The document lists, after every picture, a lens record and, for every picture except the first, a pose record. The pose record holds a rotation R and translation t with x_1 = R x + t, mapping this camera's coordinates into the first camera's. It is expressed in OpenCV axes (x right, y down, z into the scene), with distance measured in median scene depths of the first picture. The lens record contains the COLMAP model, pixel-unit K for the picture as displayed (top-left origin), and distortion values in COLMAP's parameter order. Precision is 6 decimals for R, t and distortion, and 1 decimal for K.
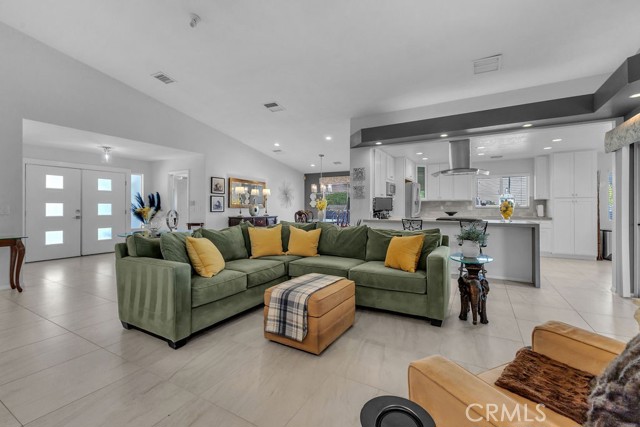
lens RADIAL K [[268.4, 0, 320.0], [0, 268.4, 213.5], [0, 0, 1]] dist [0.001260, 0.000133]
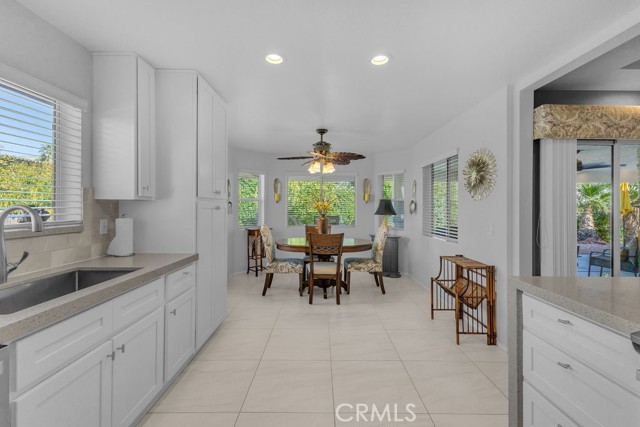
lens RADIAL K [[279.0, 0, 322.4], [0, 279.0, 203.7], [0, 0, 1]] dist [0.001183, 0.000213]
pose [[-0.519276, 0.004906, 0.854593, 0.422695], [0.011075, 0.999938, 0.000989, -0.043660], [-0.854535, 0.009978, -0.519298, 0.945323]]
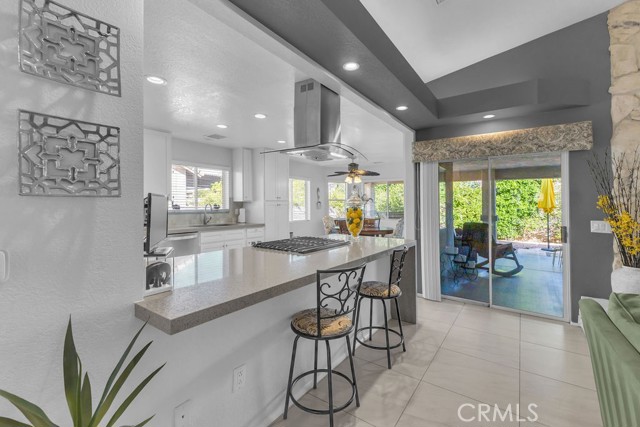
lens RADIAL K [[279.0, 0, 322.4], [0, 279.0, 203.7], [0, 0, 1]] dist [0.001183, 0.000213]
pose [[0.074739, 0.000827, 0.997203, -0.000907], [0.015032, 0.999885, -0.001956, -0.039288], [-0.997090, 0.015136, 0.074718, 0.675962]]
